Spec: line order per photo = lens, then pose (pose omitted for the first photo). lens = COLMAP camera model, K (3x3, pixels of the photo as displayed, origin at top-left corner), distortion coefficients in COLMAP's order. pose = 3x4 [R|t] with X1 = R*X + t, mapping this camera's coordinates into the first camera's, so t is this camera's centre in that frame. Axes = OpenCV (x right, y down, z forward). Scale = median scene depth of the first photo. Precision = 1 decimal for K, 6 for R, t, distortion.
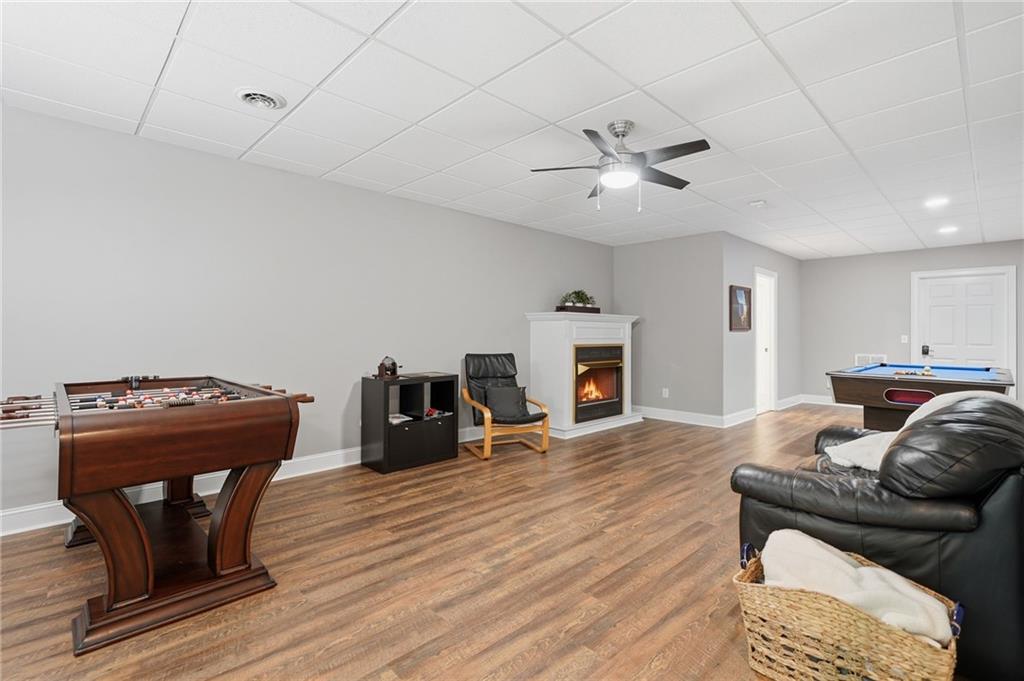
lens RADIAL K [[450.6, 0, 486.9], [0, 450.6, 347.1], [0, 0, 1]] dist [-0.002425, 0.000170]
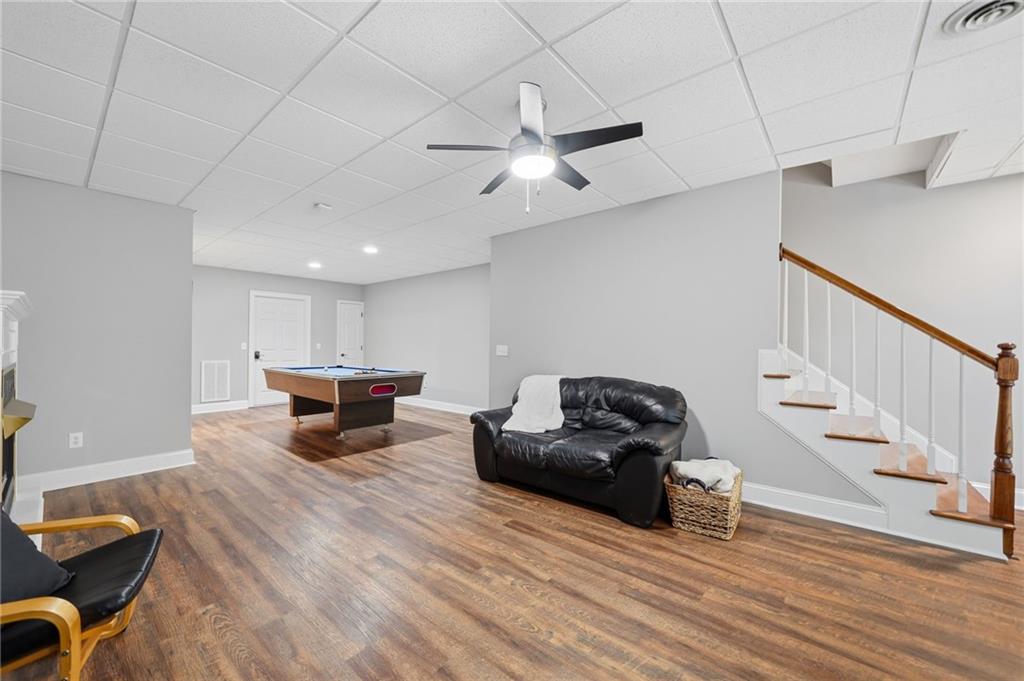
lens RADIAL K [[401.0, 0, 512.0], [0, 401.0, 340.5], [0, 0, 1]] dist [-0.018534, 0.007092]
pose [[-0.132525, 0.005910, 0.991162, -0.465188], [0.020592, 0.999783, -0.003208, -0.036342], [-0.990966, 0.019984, -0.132618, 1.144274]]
